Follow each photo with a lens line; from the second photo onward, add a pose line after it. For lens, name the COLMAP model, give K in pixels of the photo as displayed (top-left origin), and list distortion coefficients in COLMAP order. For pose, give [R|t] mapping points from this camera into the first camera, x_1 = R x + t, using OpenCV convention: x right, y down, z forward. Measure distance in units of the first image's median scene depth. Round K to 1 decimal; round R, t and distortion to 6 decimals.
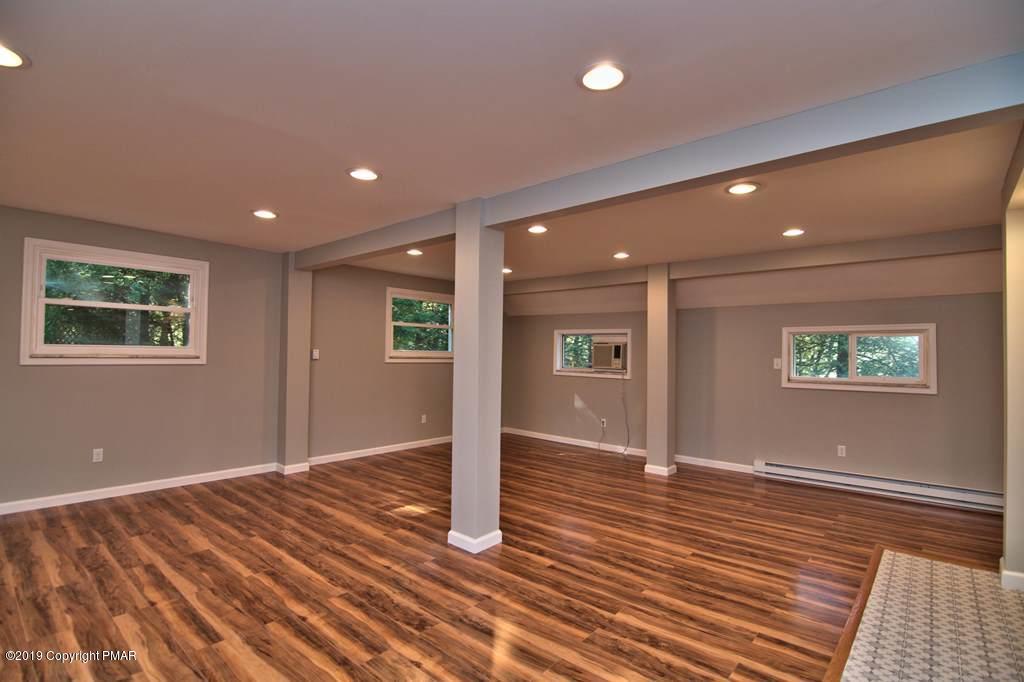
lens RADIAL K [[492.6, 0, 512.9], [0, 492.6, 344.6], [0, 0, 1]] dist [-0.009906, -0.007434]
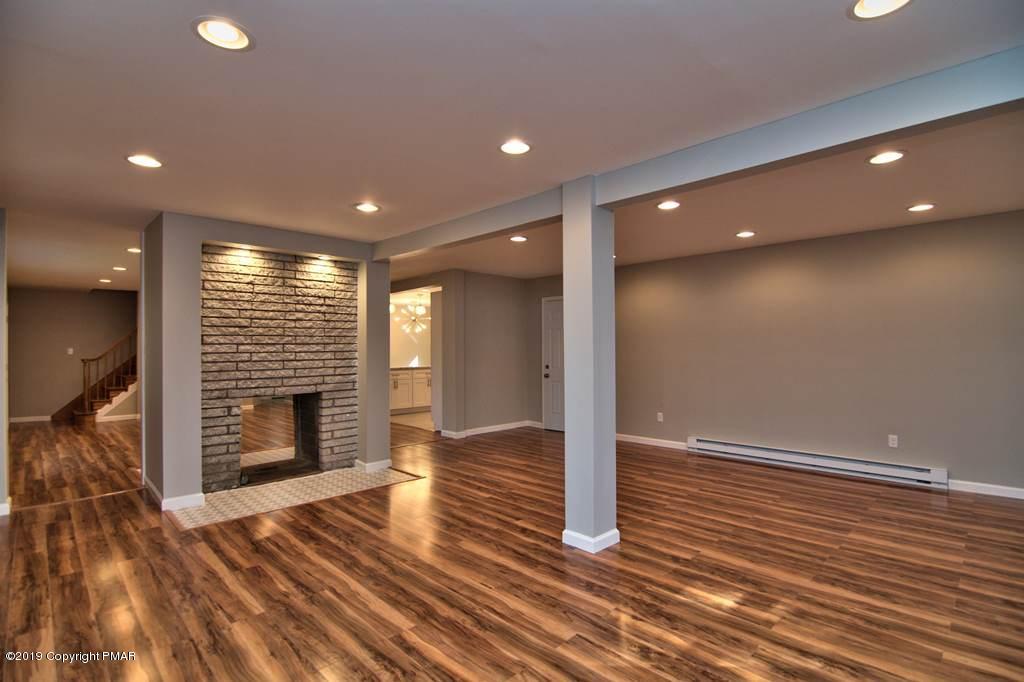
lens RADIAL K [[492.6, 0, 513.7], [0, 492.6, 341.3], [0, 0, 1]] dist [-0.009906, -0.007434]
pose [[-0.997136, -0.007990, 0.075208, 0.002725], [-0.010297, 0.999486, -0.030344, 0.049816], [-0.074926, -0.031031, -0.996706, 2.059244]]
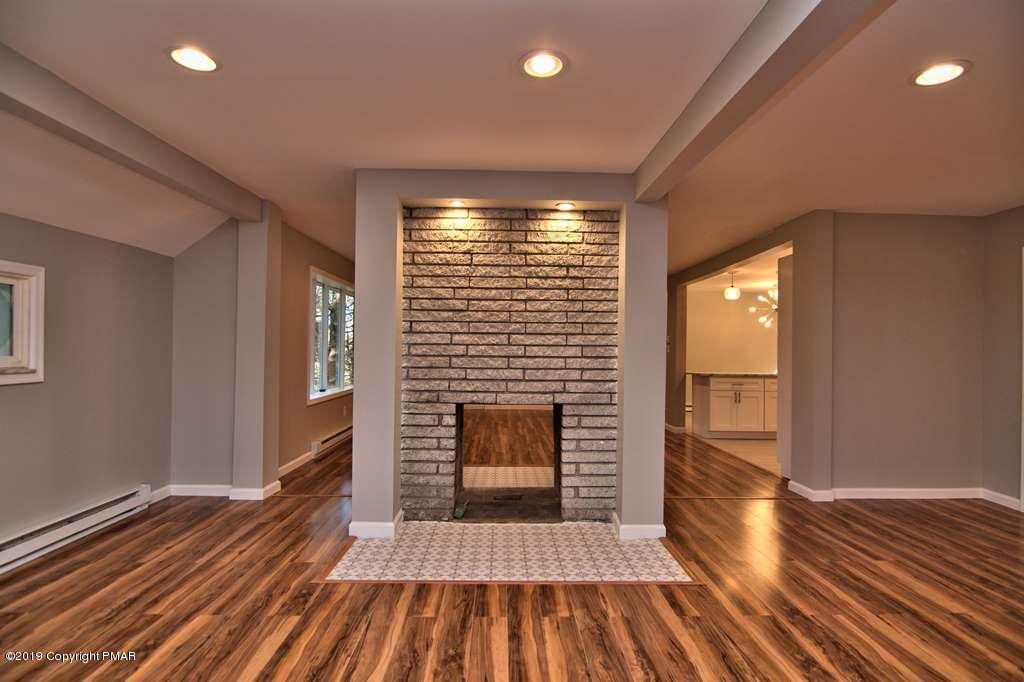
lens RADIAL K [[492.6, 0, 508.3], [0, 492.6, 341.9], [0, 0, 1]] dist [-0.009906, -0.007434]
pose [[-0.670687, -0.014388, 0.741601, 0.012627], [-0.036267, 0.999252, -0.013413, 0.052408], [-0.740853, -0.035892, -0.670707, 1.359826]]
